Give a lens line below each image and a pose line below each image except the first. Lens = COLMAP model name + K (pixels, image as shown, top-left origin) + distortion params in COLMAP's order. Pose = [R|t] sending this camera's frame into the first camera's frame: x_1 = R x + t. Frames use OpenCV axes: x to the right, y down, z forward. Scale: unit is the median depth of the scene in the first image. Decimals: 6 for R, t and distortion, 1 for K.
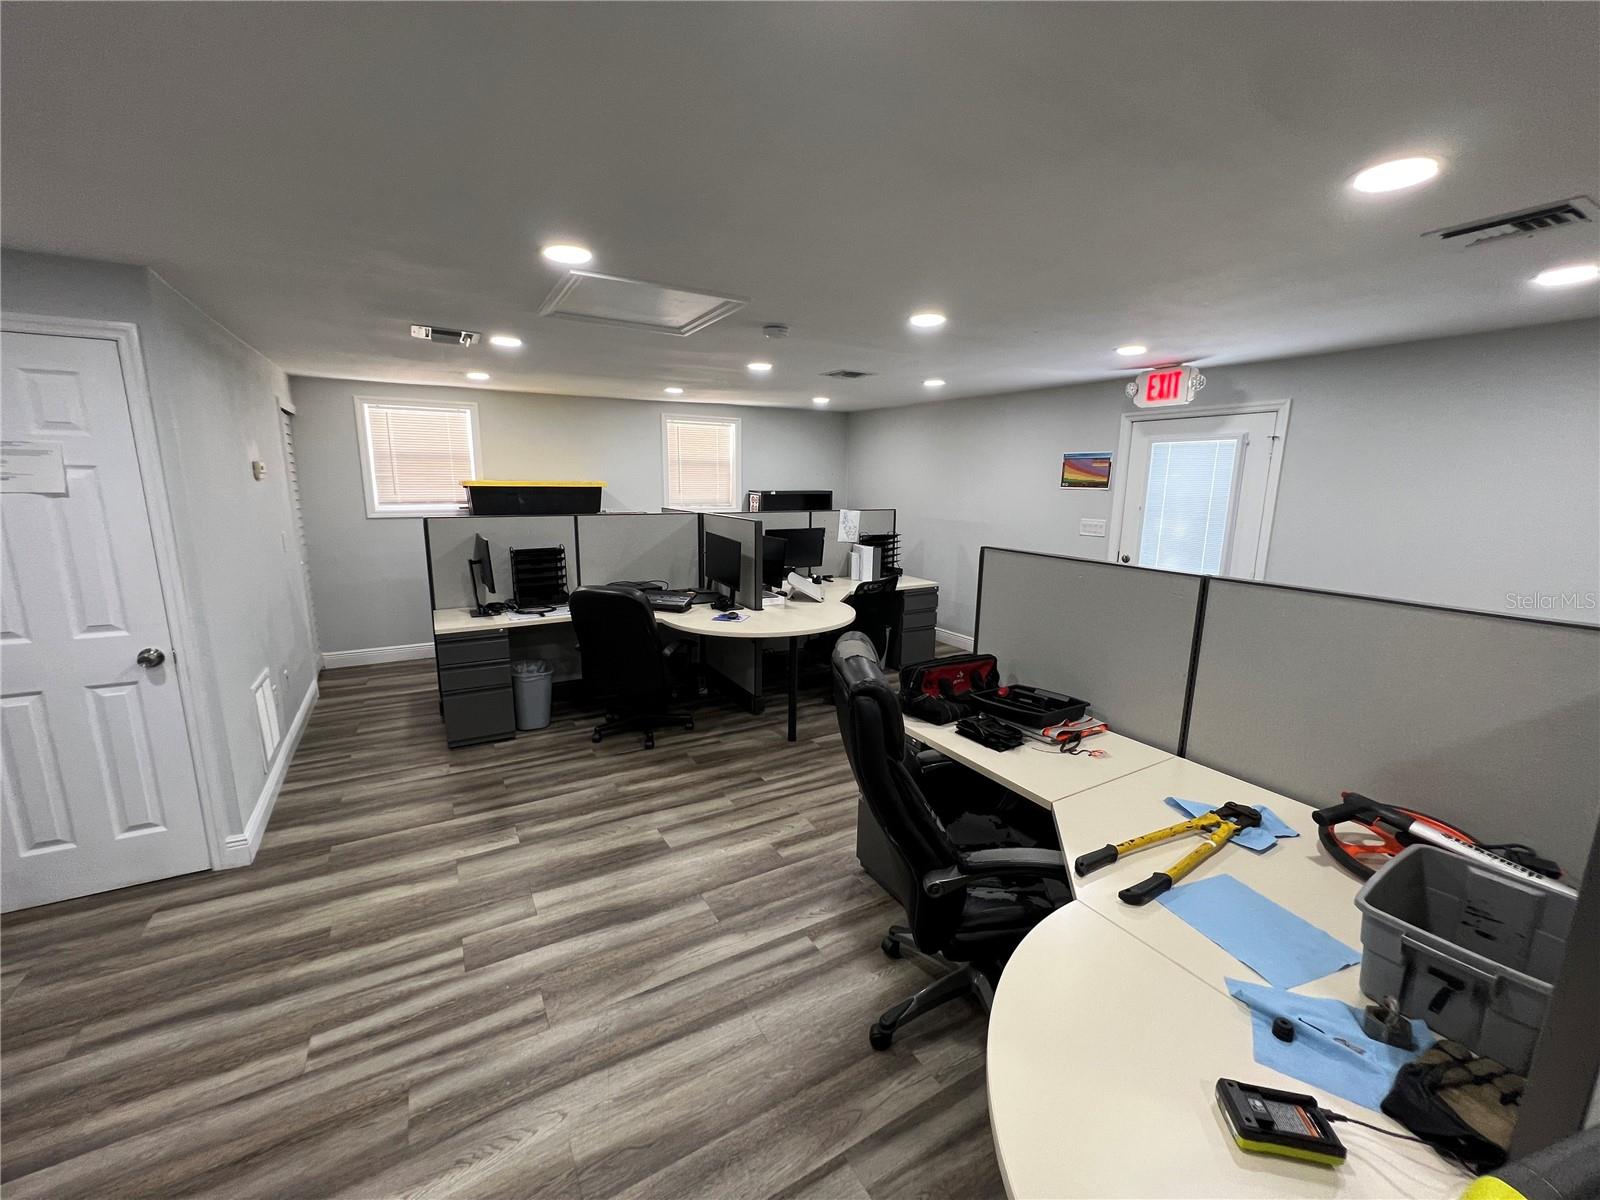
lens RADIAL K [[640.0, 0, 796.5], [0, 640.0, 603.0], [0, 0, 1]] dist [-0.002544, 0.000805]
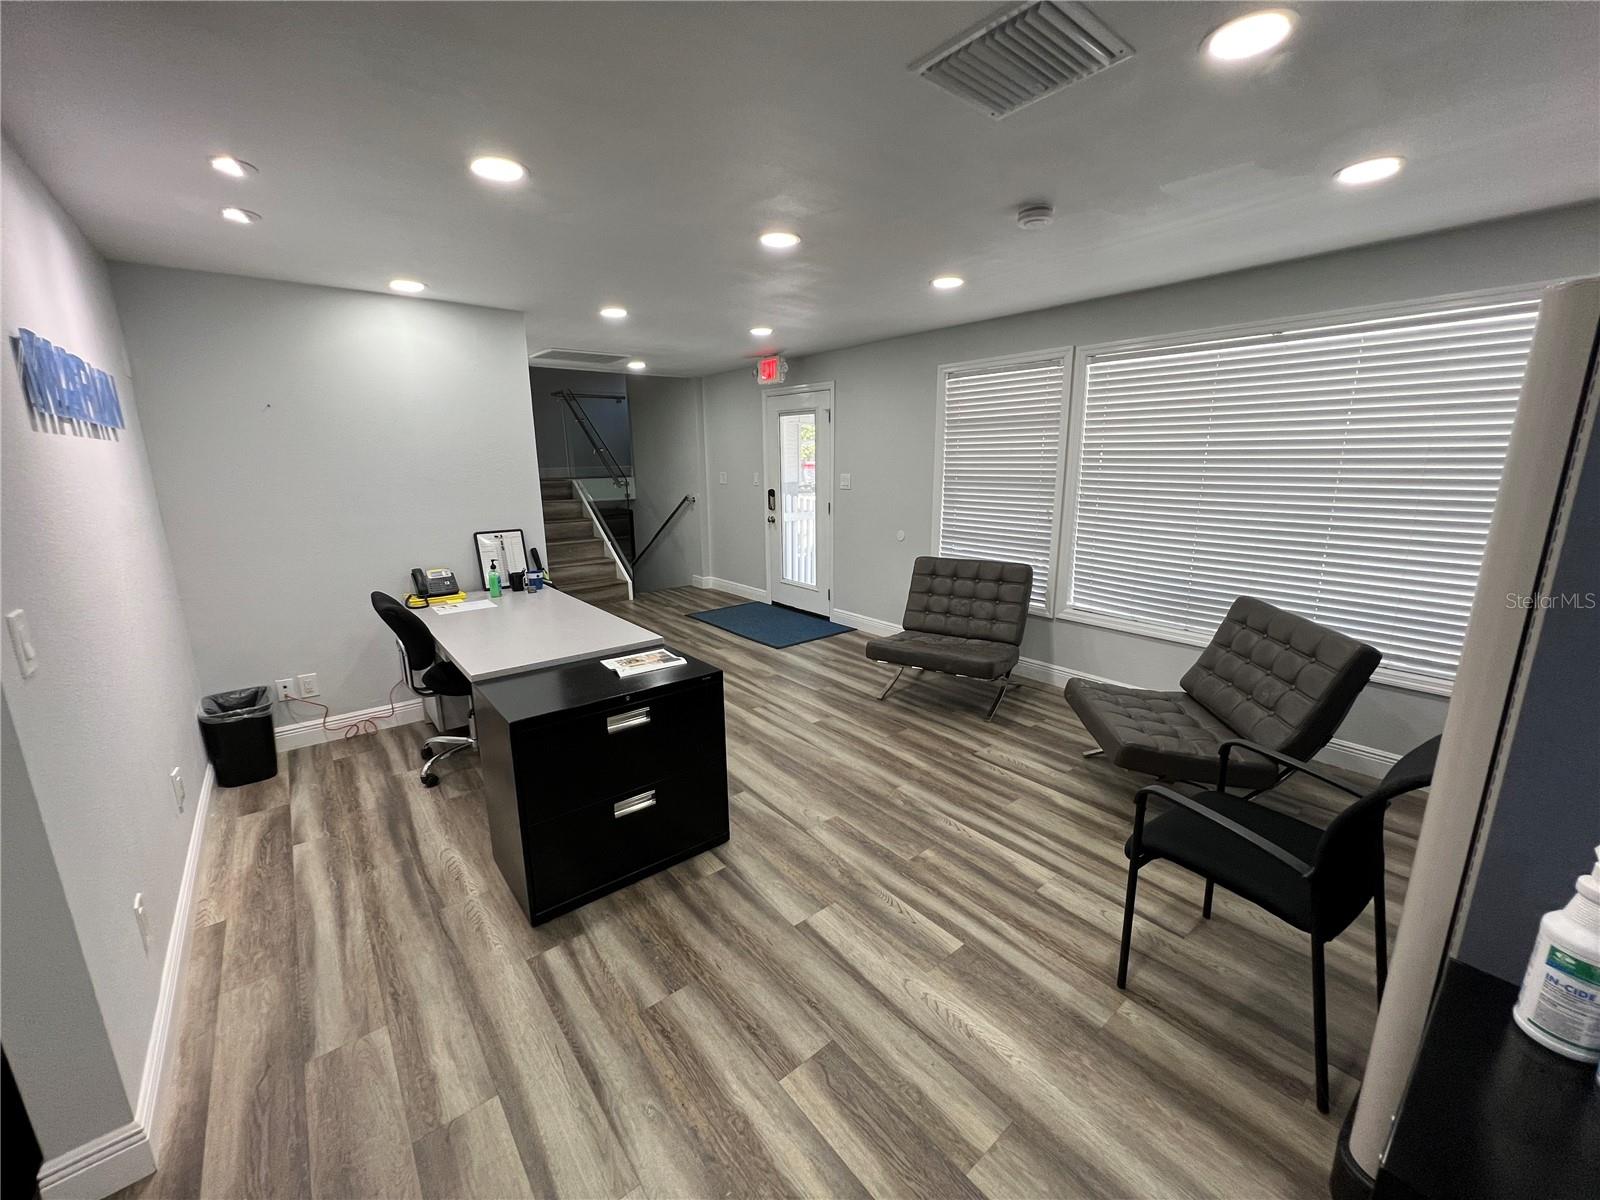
lens RADIAL K [[640.0, 0, 802.1], [0, 640.0, 599.9], [0, 0, 1]] dist [-0.002544, 0.000805]
pose [[-0.153051, -0.225572, 0.962129, -1.329174], [0.192024, 0.948254, 0.252866, -0.218278], [-0.969382, 0.223454, -0.101815, 1.151922]]
